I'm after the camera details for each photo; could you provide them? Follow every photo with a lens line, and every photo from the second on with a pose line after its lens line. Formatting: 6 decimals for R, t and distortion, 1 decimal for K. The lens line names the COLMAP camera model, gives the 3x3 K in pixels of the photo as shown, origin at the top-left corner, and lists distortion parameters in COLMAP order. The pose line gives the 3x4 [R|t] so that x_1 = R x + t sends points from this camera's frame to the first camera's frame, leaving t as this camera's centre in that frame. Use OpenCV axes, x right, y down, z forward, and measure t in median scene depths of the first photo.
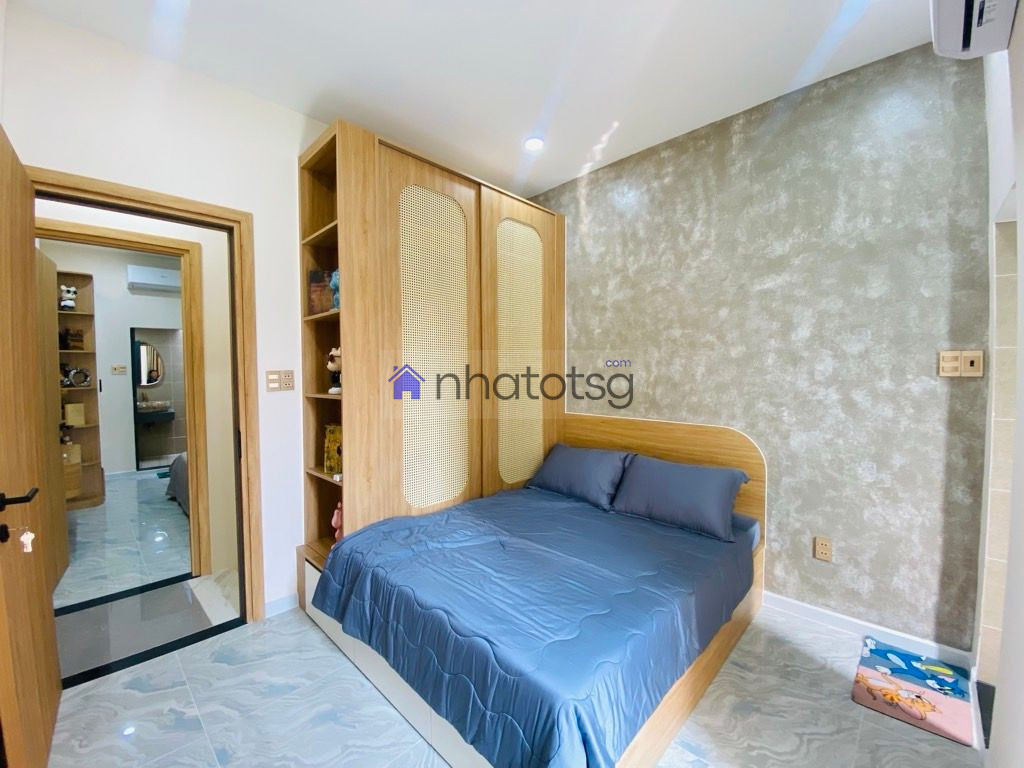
lens RADIAL K [[411.4, 0, 512.0], [0, 411.4, 384.0], [0, 0, 1]] dist [0.011655, -0.017046]
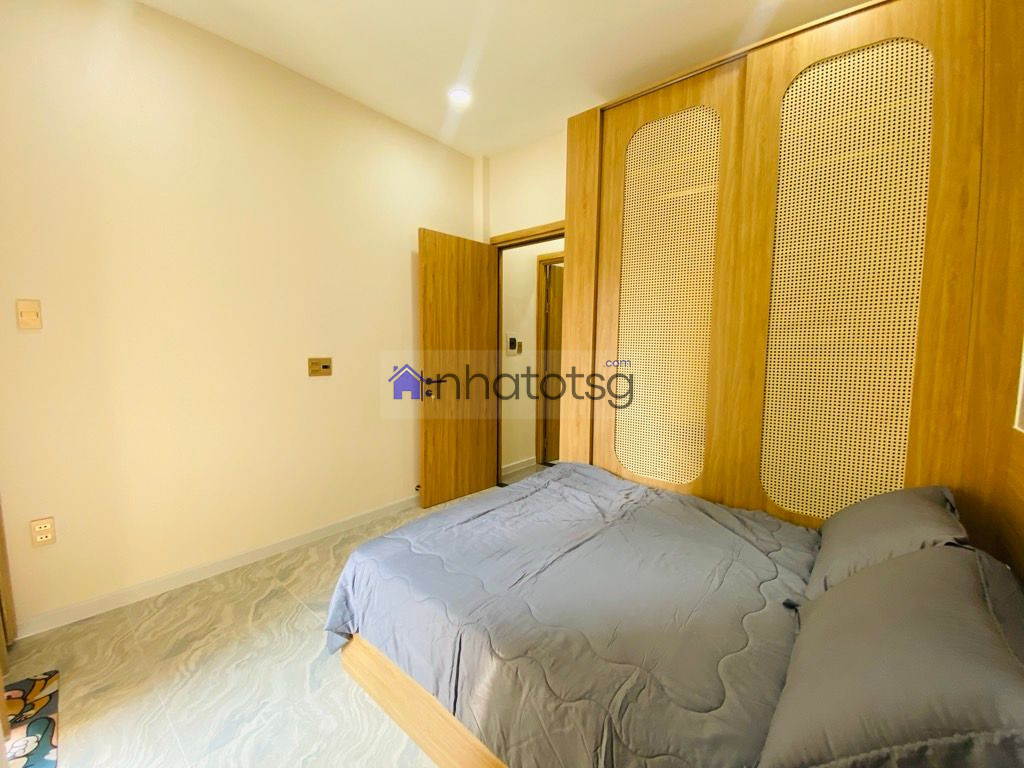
lens RADIAL K [[411.4, 0, 512.0], [0, 411.4, 384.0], [0, 0, 1]] dist [0.011655, -0.017046]
pose [[0.058961, 0.098462, -0.993393, 0.803440], [-0.045523, 0.994354, 0.095856, 0.016824], [0.997222, 0.039571, 0.063110, 0.755383]]
